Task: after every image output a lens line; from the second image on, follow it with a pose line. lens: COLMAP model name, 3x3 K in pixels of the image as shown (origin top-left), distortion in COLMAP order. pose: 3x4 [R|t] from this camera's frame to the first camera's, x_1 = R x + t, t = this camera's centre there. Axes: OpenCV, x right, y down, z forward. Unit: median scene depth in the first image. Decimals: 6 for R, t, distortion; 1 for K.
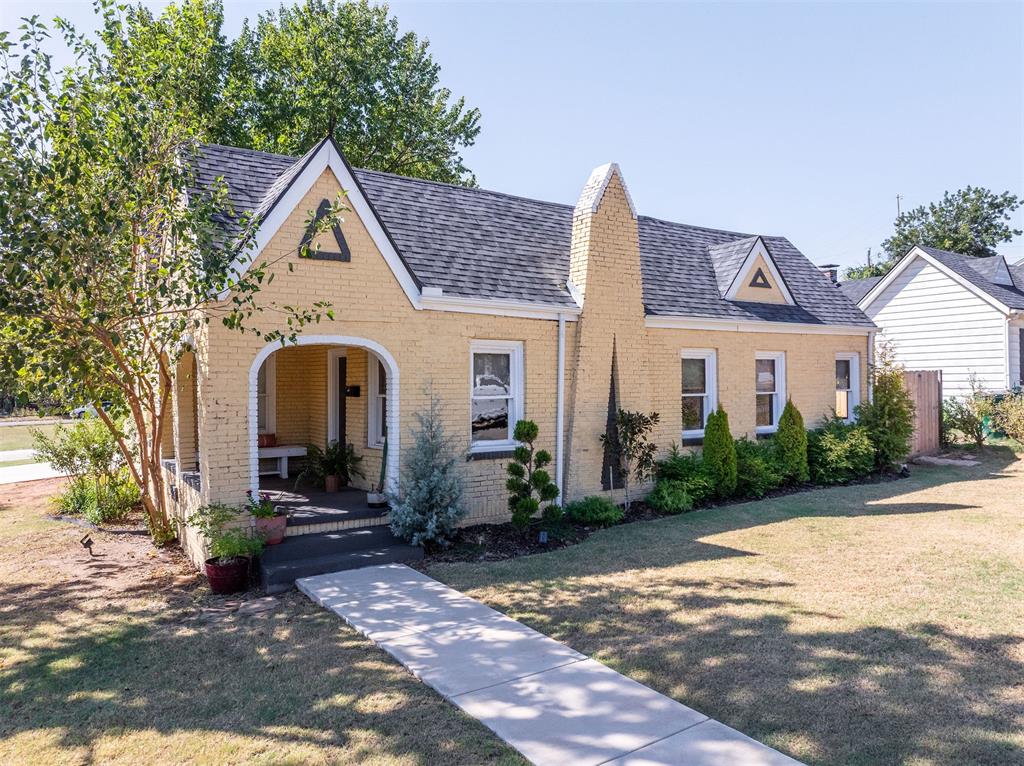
lens RADIAL K [[721.7, 0, 515.1], [0, 721.7, 378.6], [0, 0, 1]] dist [-0.036137, -0.009429]
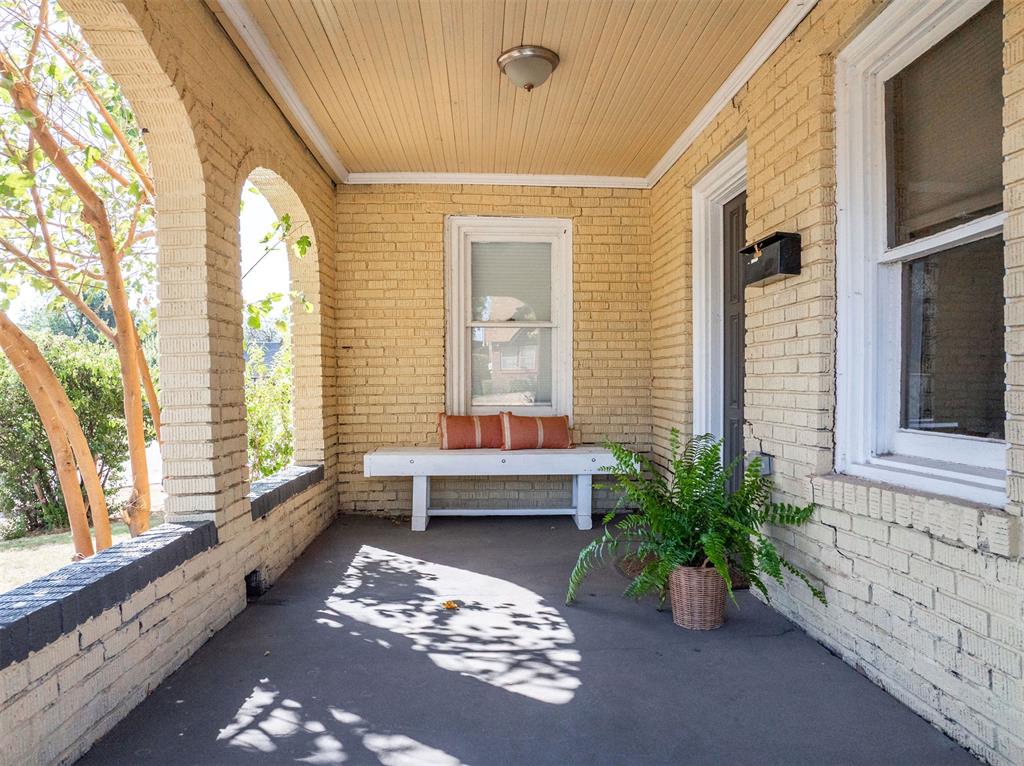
lens RADIAL K [[721.7, 0, 515.1], [0, 721.7, 378.6], [0, 0, 1]] dist [-0.036137, -0.009429]
pose [[0.861089, 0.001739, -0.508452, -0.174452], [-0.000336, 0.999996, 0.002850, 0.062926], [0.508455, -0.002283, 0.861086, 0.732808]]
